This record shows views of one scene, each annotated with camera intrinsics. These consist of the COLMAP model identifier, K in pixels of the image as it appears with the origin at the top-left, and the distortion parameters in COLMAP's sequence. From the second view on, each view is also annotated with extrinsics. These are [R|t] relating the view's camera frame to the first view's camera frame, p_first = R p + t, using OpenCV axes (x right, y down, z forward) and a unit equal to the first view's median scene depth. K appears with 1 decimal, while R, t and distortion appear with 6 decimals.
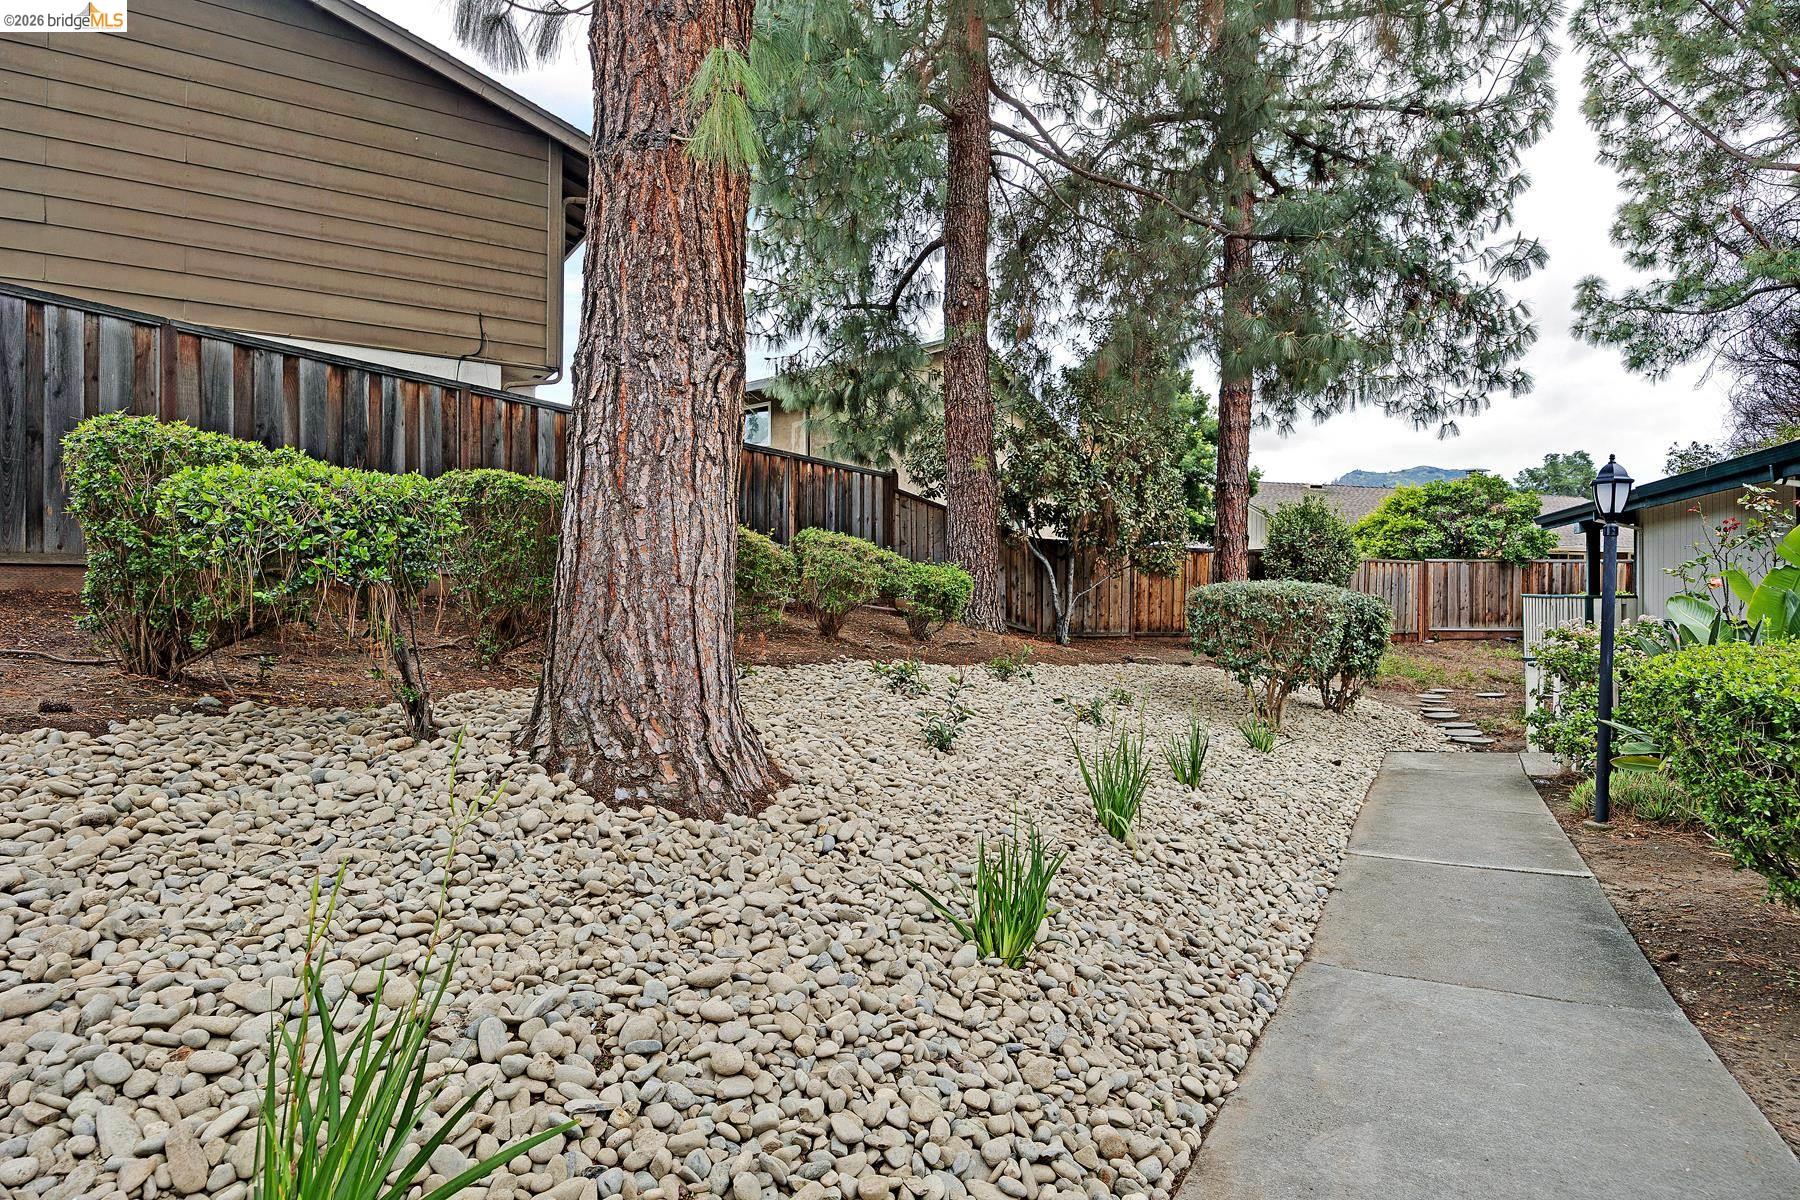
lens RADIAL K [[1022.4, 0, 900.0], [0, 1022.4, 600.0], [0, 0, 1]] dist [-0.000038, 0.000602]
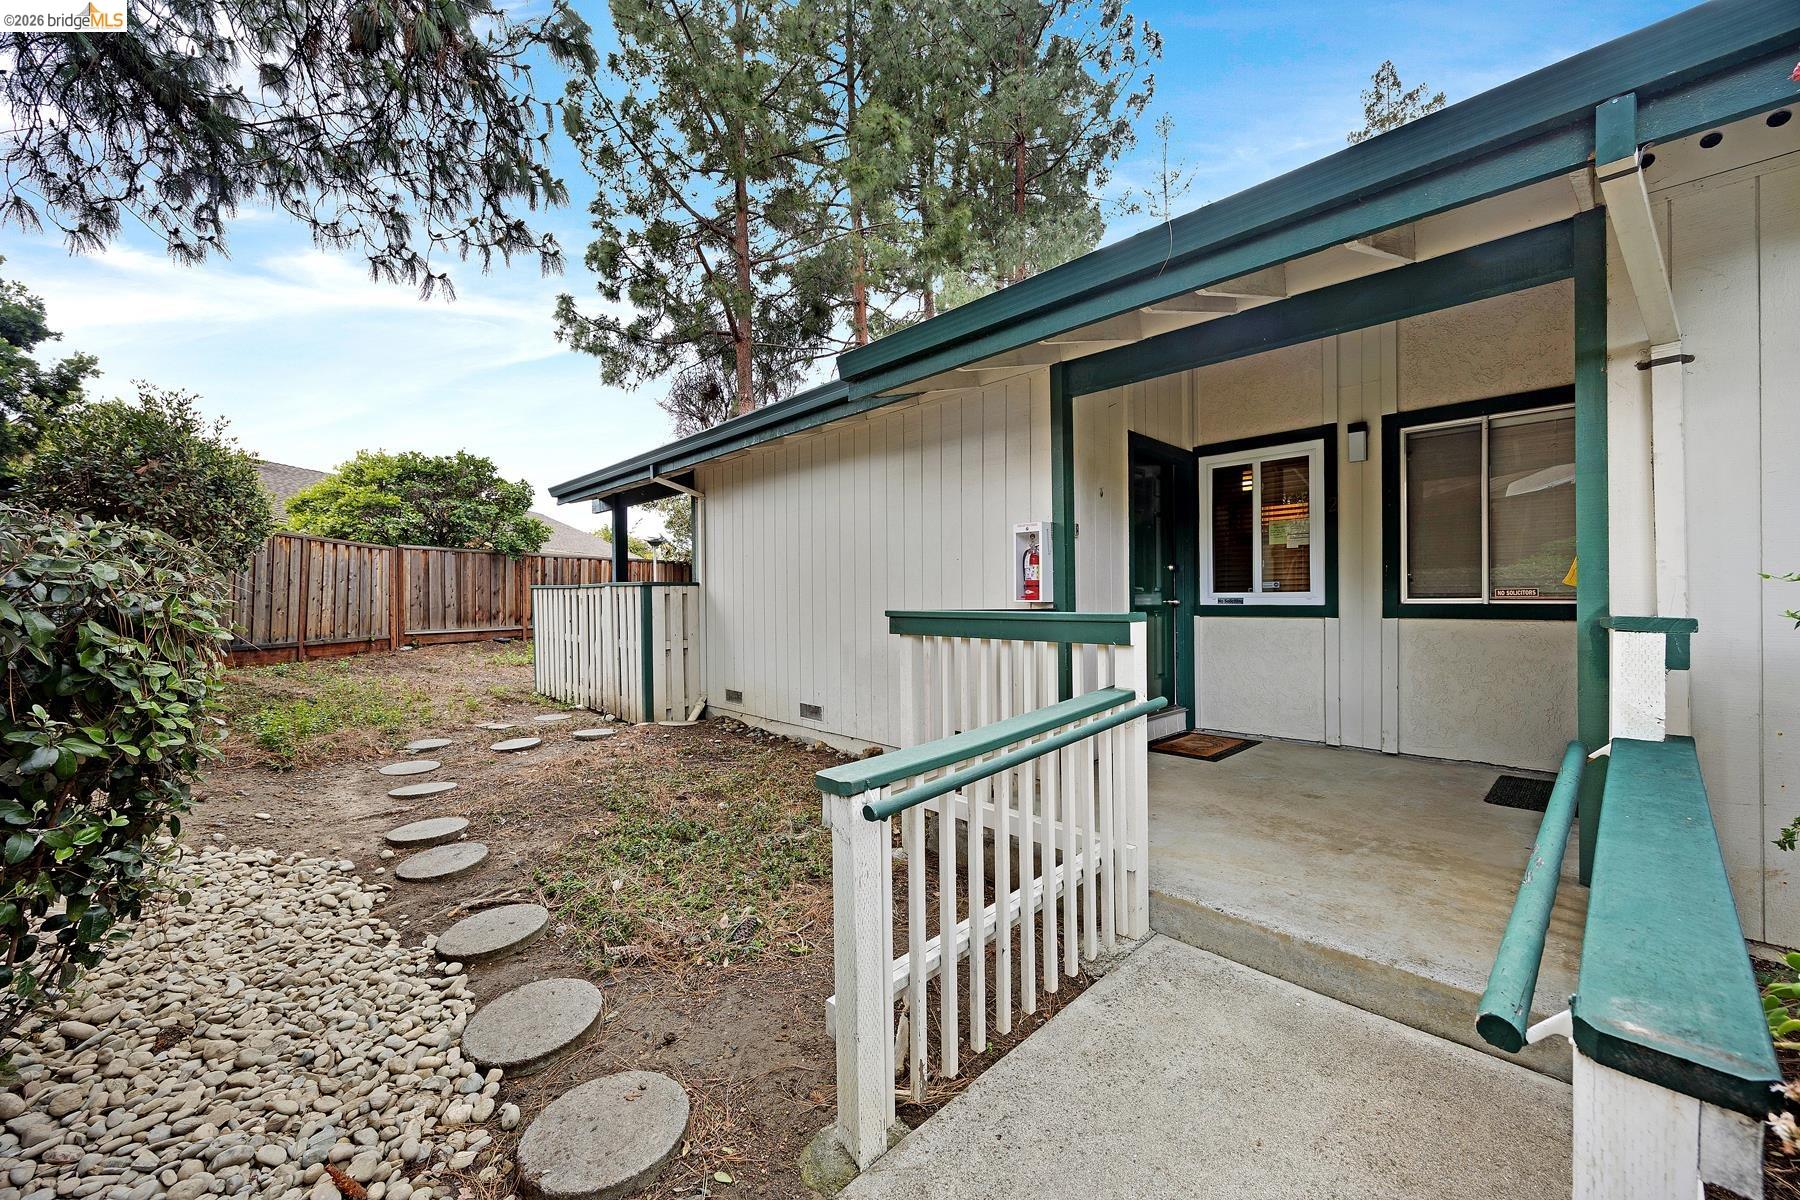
lens RADIAL K [[687.7, 0, 898.1], [0, 687.7, 597.9], [0, 0, 1]] dist [-0.000123, 0.000130]
pose [[0.453575, -0.005039, 0.891204, 0.212117], [0.013985, 0.999901, -0.001463, 0.007260], [-0.891109, 0.013127, 0.453600, 0.410152]]
